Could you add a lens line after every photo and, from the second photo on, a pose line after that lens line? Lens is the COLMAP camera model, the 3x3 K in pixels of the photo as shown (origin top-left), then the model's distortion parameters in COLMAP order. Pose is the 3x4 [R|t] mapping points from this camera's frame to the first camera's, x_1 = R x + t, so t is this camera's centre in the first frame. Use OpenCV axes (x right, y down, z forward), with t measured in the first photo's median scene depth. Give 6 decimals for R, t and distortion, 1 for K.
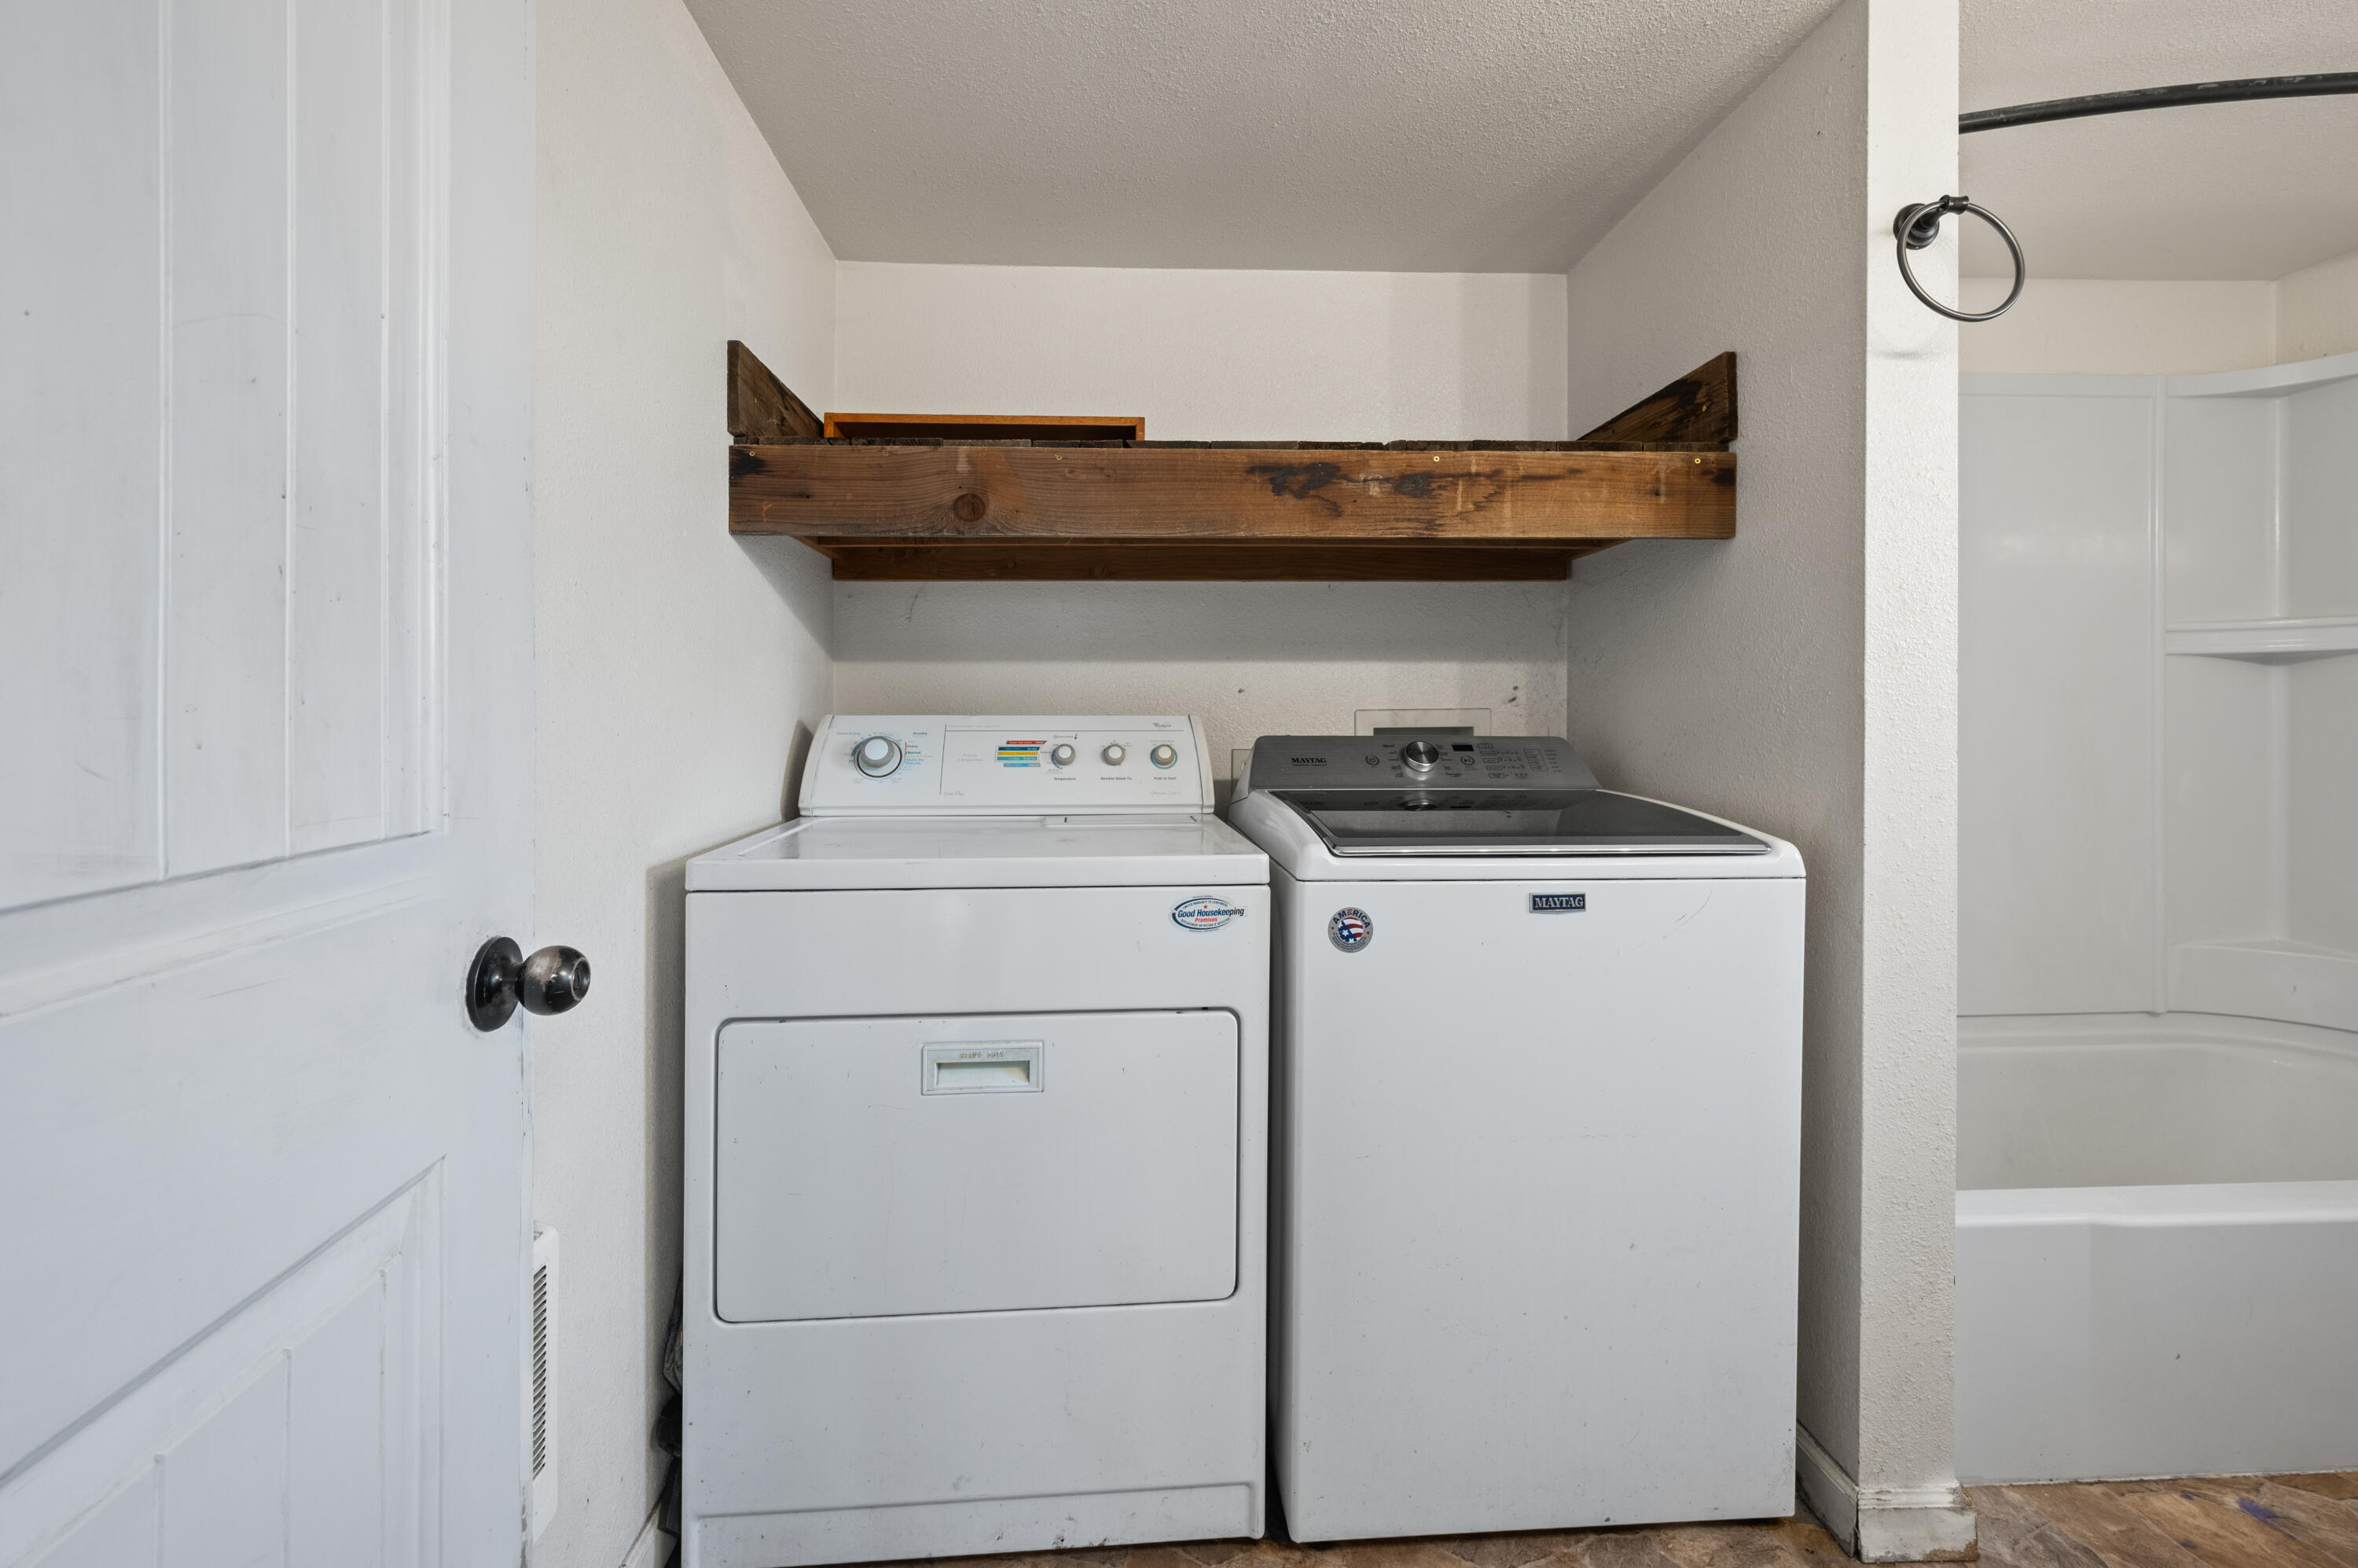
lens RADIAL K [[955.7, 0, 1173.1], [0, 955.7, 727.7], [0, 0, 1]] dist [0.001466, -0.000005]
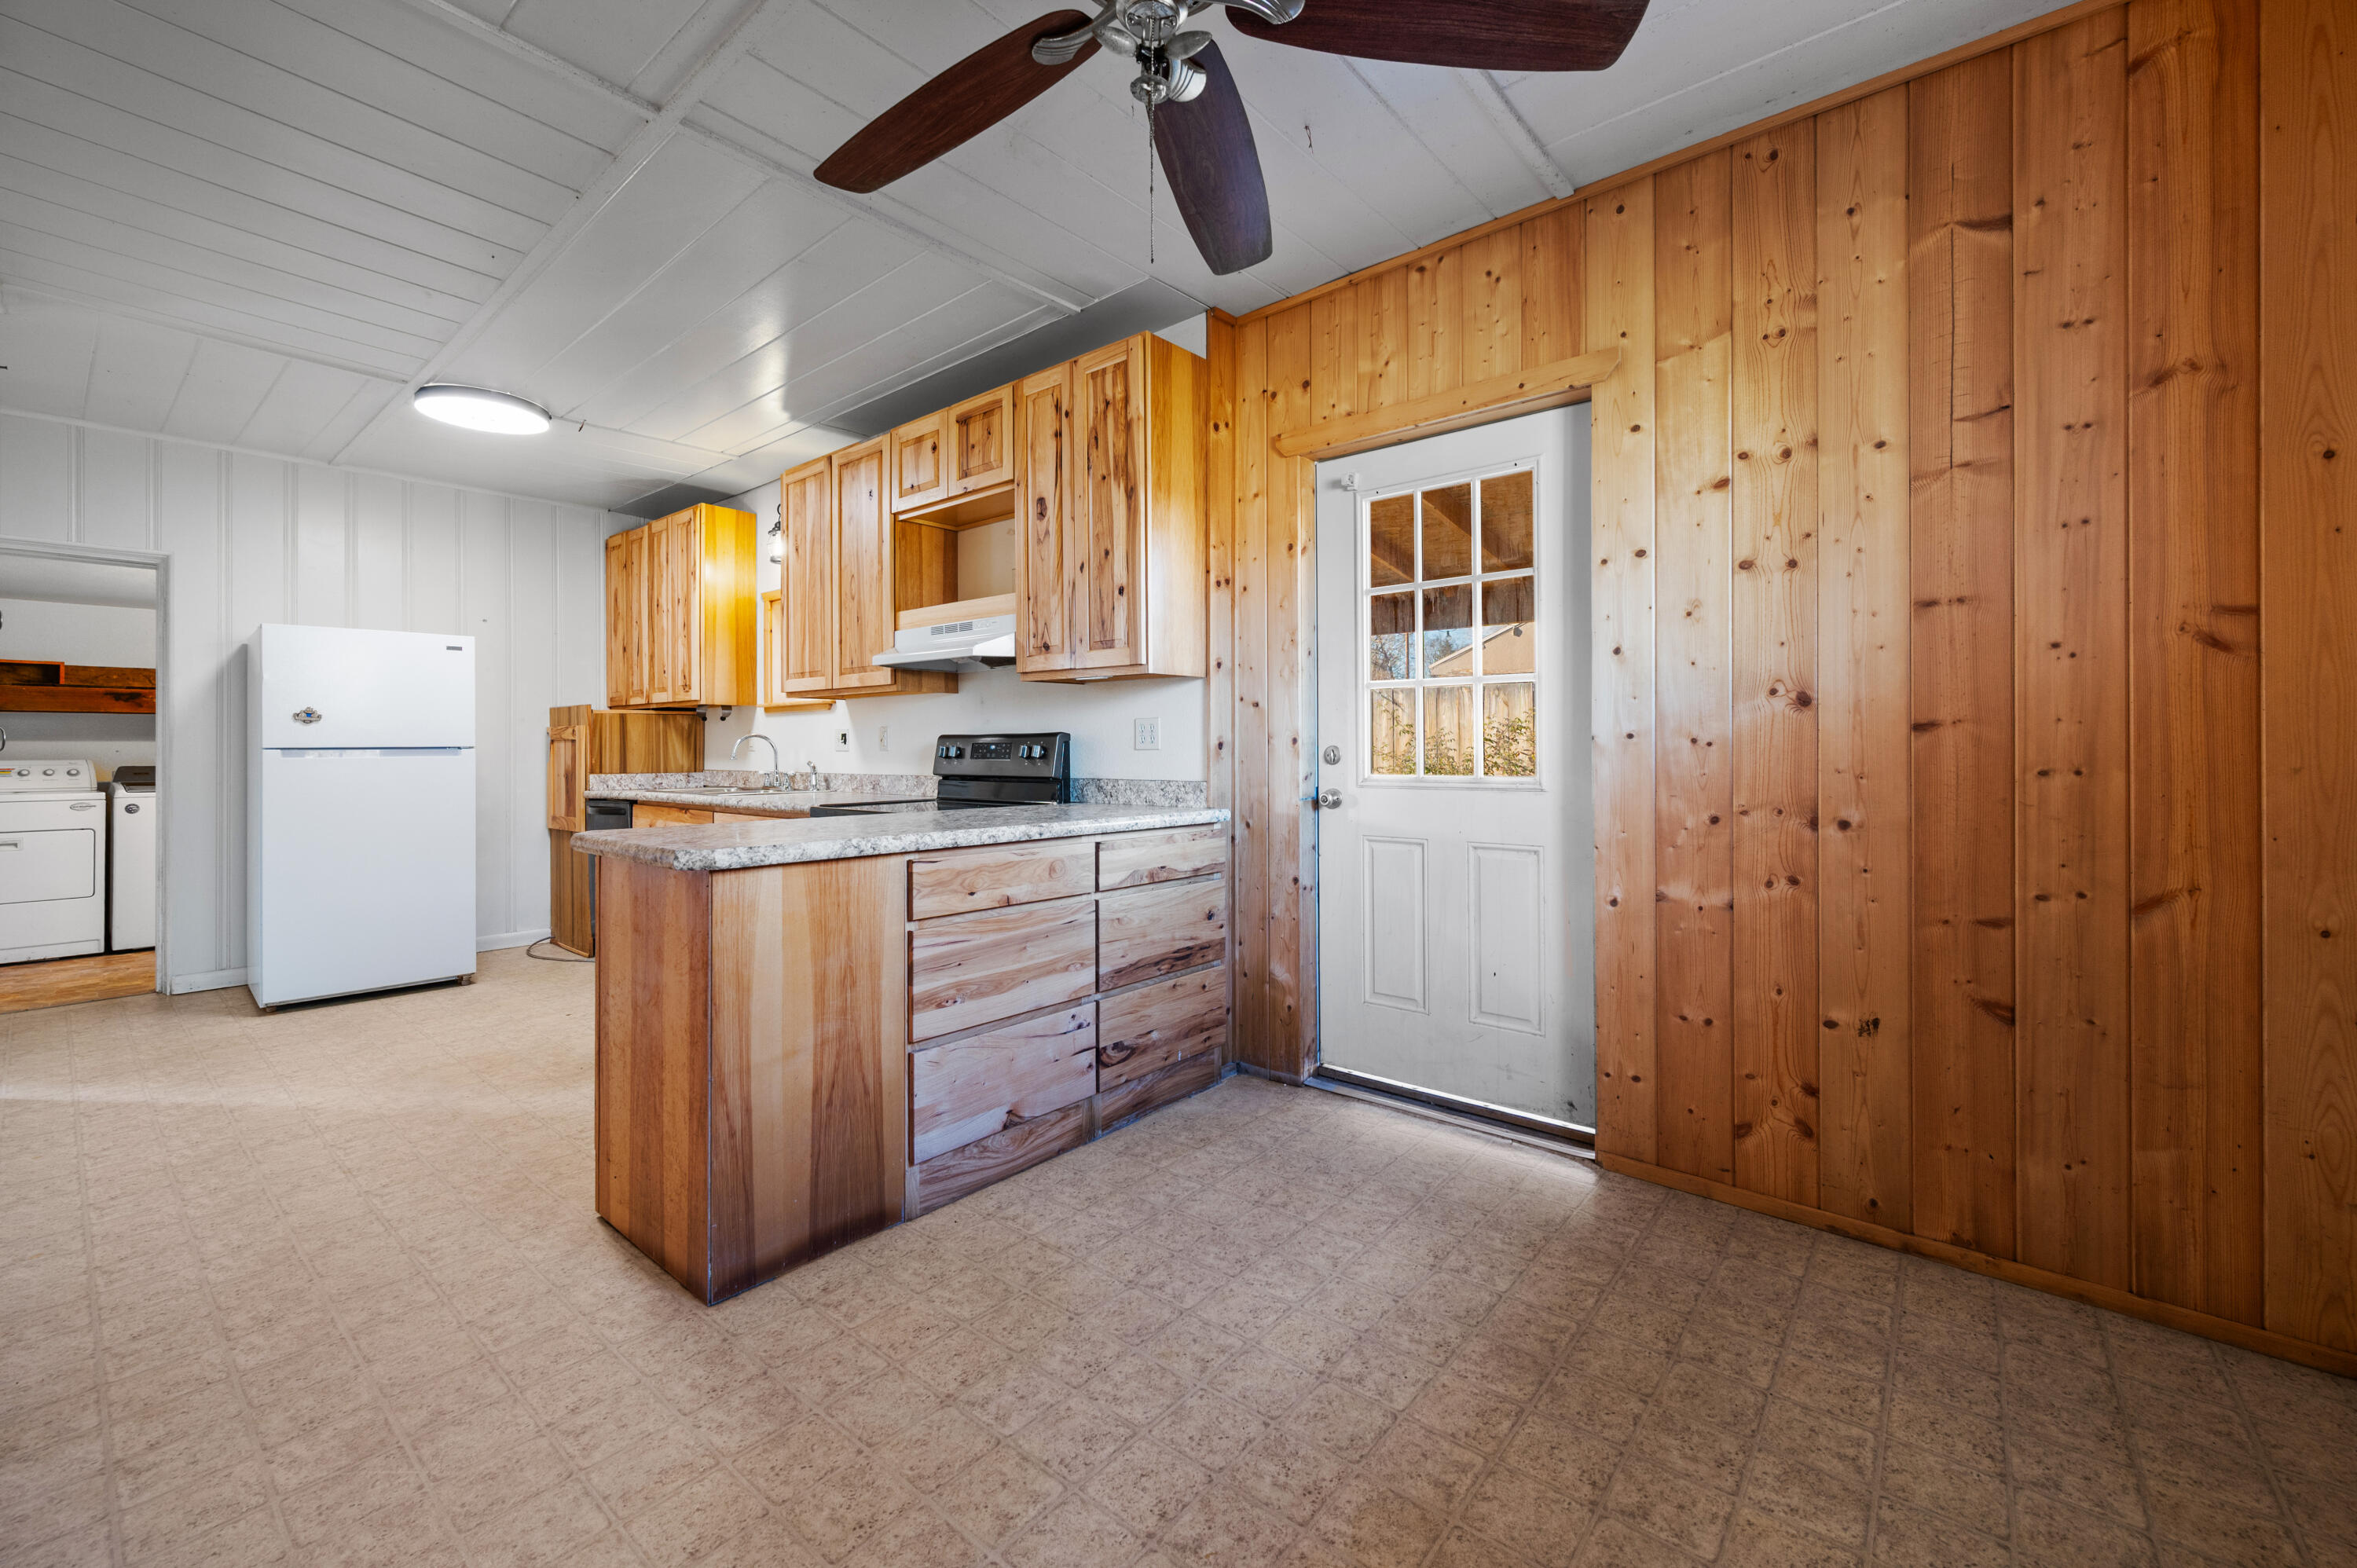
lens RADIAL K [[941.3, 0, 1176.4], [0, 941.3, 749.5], [0, 0, 1]] dist [-0.001922, -0.000152]
pose [[0.691563, -0.004488, 0.722302, 0.279325], [0.007427, 0.999972, -0.000898, -0.018150], [-0.722278, 0.005986, 0.691577, -3.905711]]
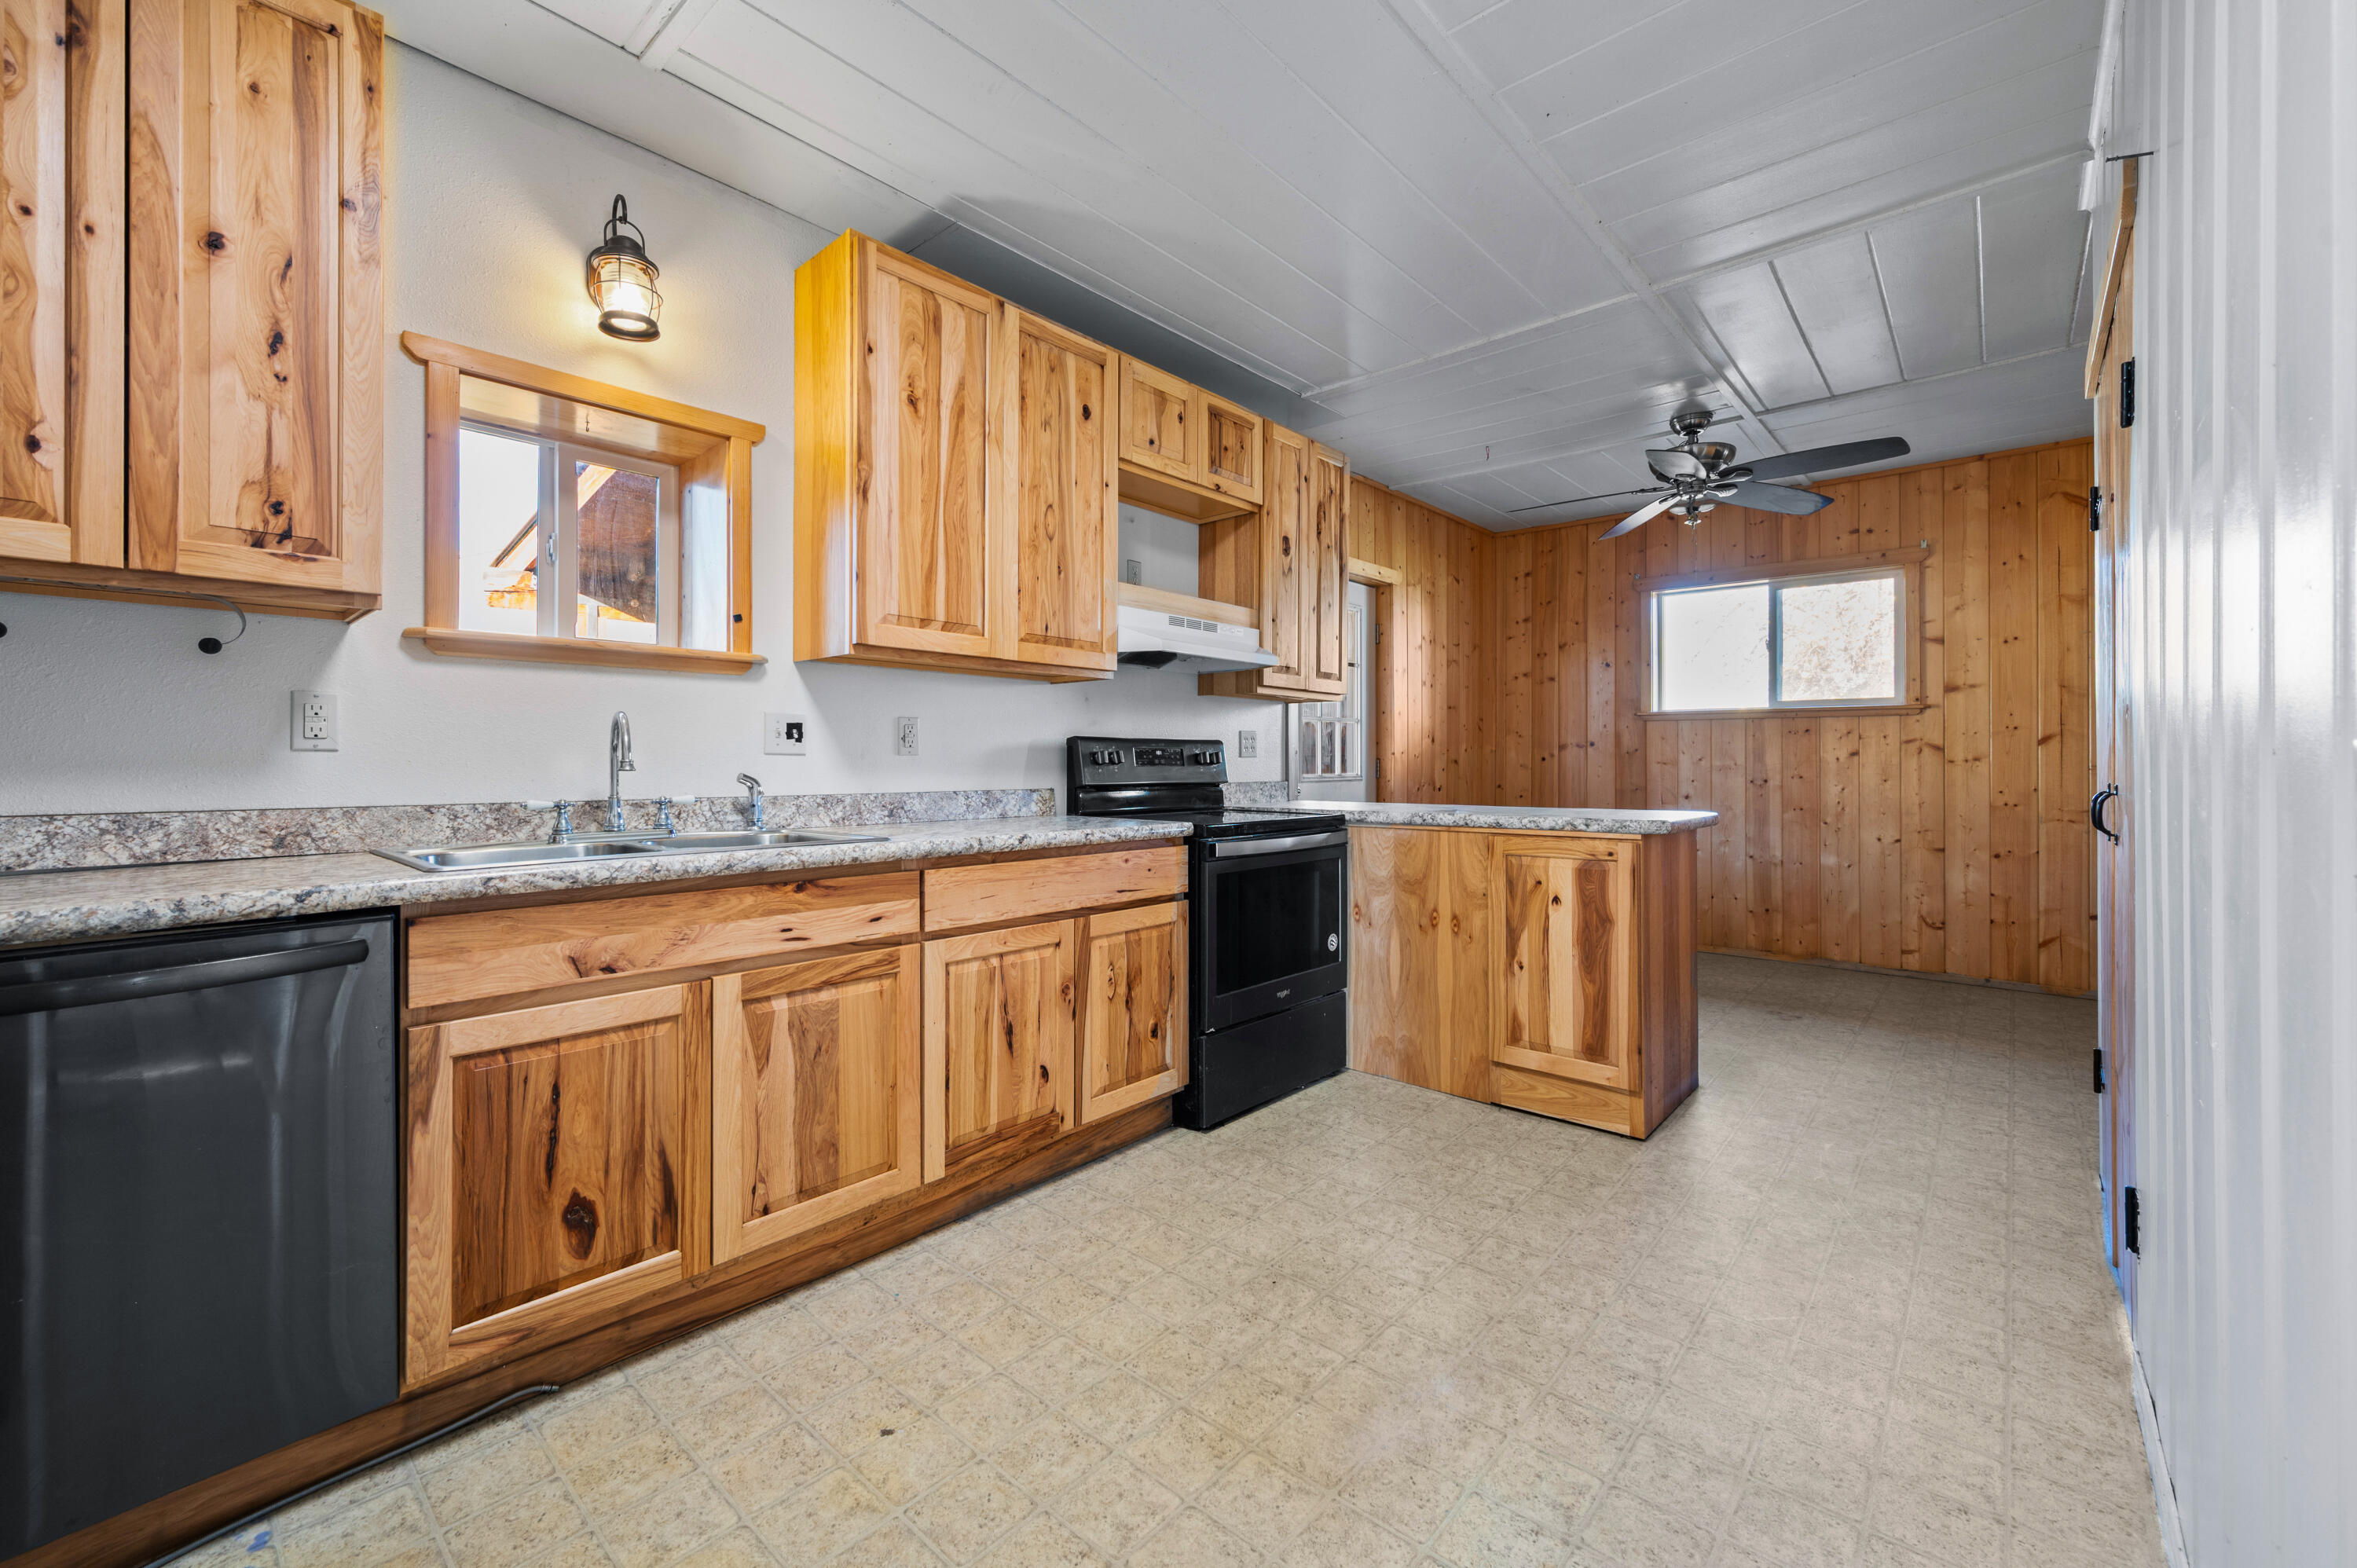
lens RADIAL K [[942.1, 0, 1183.6], [0, 942.1, 756.8], [0, 0, 1]] dist [0.000378, -0.000196]
pose [[-0.701228, 0.002398, 0.712933, 0.079950], [0.000766, 0.999996, -0.002609, -0.014883], [-0.712937, -0.001284, -0.701227, -0.758553]]
